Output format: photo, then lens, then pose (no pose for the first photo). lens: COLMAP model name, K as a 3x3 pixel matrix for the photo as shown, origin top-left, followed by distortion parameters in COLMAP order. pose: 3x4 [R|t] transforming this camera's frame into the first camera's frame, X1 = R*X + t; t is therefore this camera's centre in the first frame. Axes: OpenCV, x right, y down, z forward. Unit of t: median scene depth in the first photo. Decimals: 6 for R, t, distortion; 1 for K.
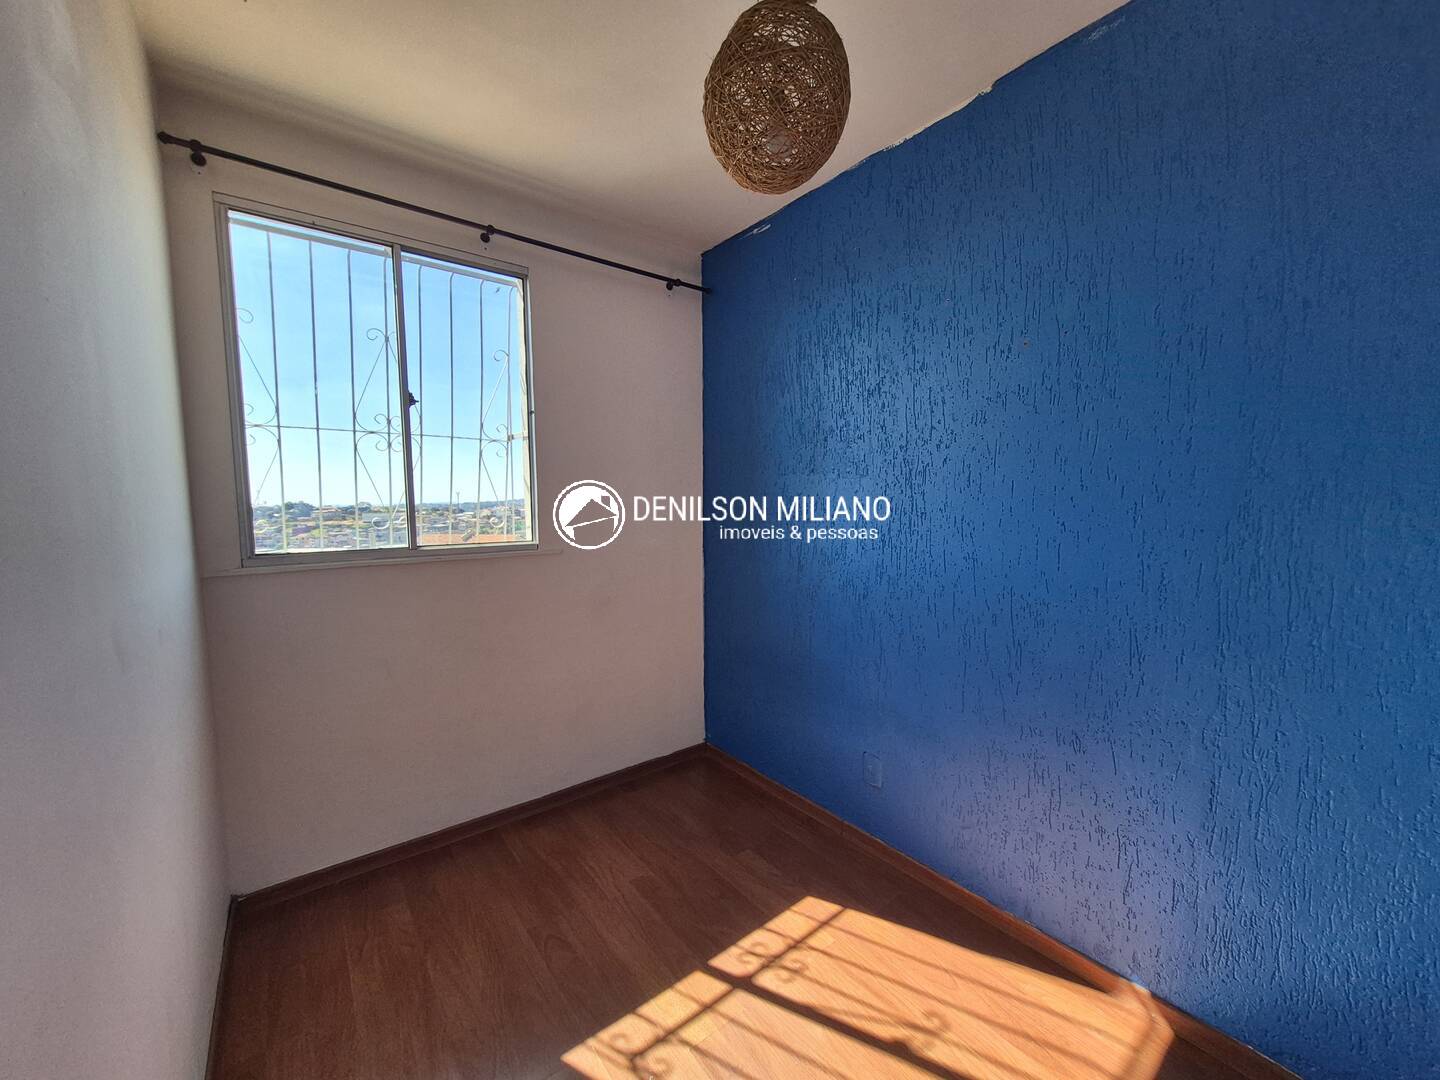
lens RADIAL K [[565.3, 0, 721.6], [0, 565.3, 545.5], [0, 0, 1]] dist [0.001506, 0.000206]
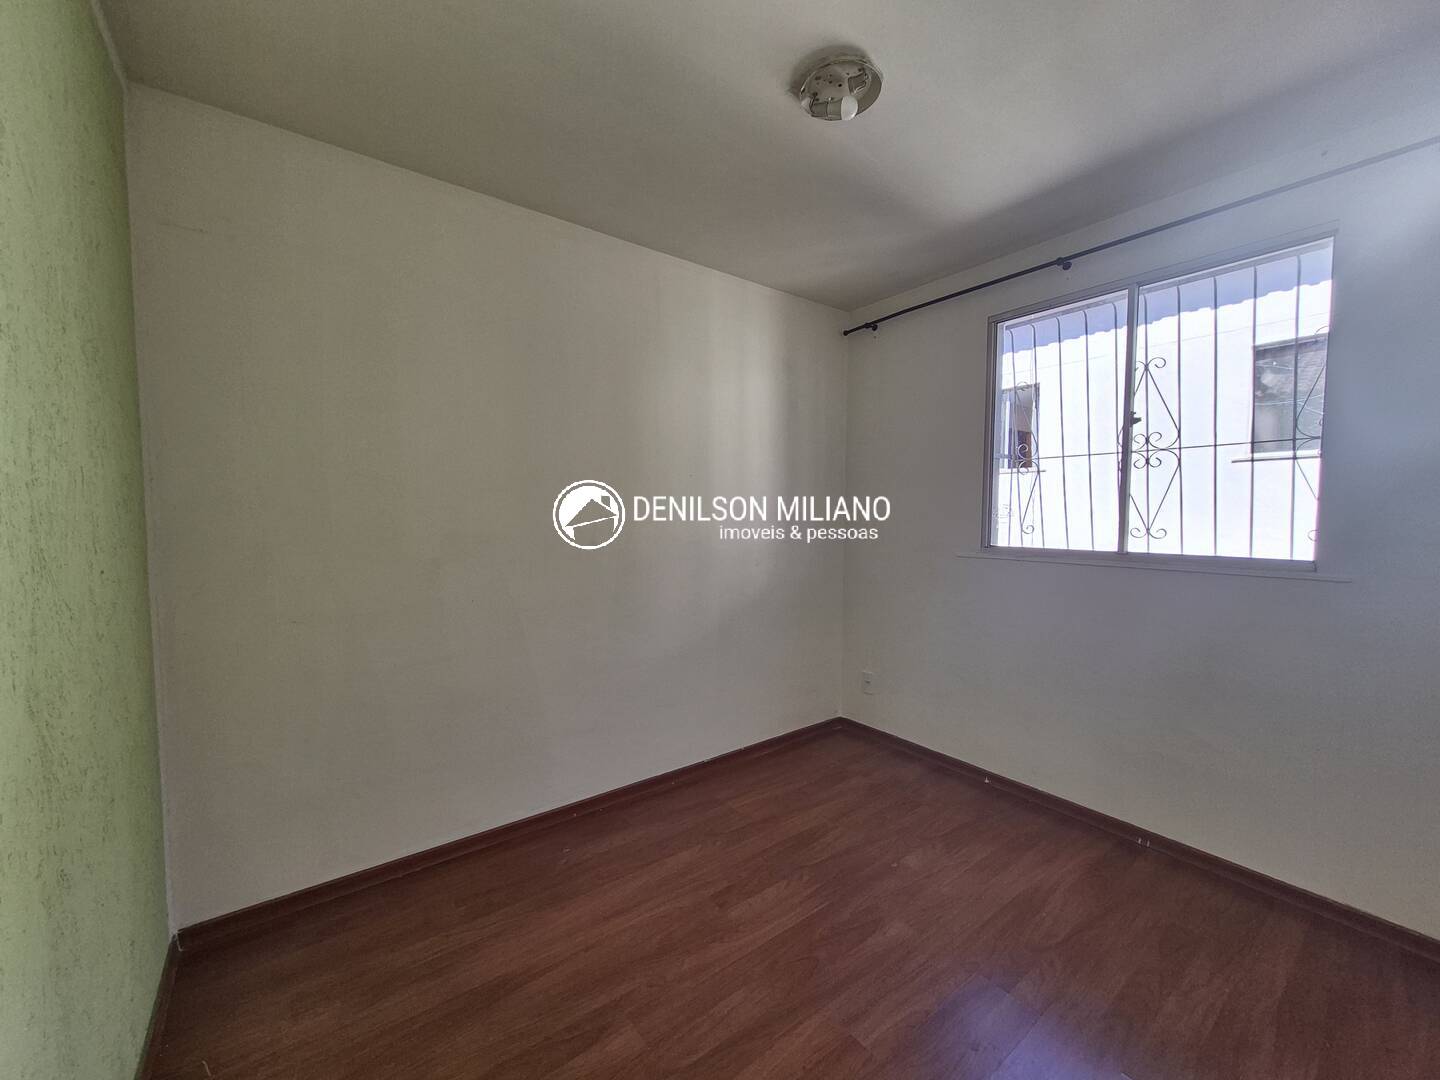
lens RADIAL K [[565.3, 0, 721.6], [0, 565.3, 545.5], [0, 0, 1]] dist [0.001506, 0.000206]
pose [[-0.027776, 0.057227, -0.997975, 0.523277], [-0.089305, 0.994226, 0.059498, -0.011516], [0.995617, 0.090777, -0.022505, 0.235847]]
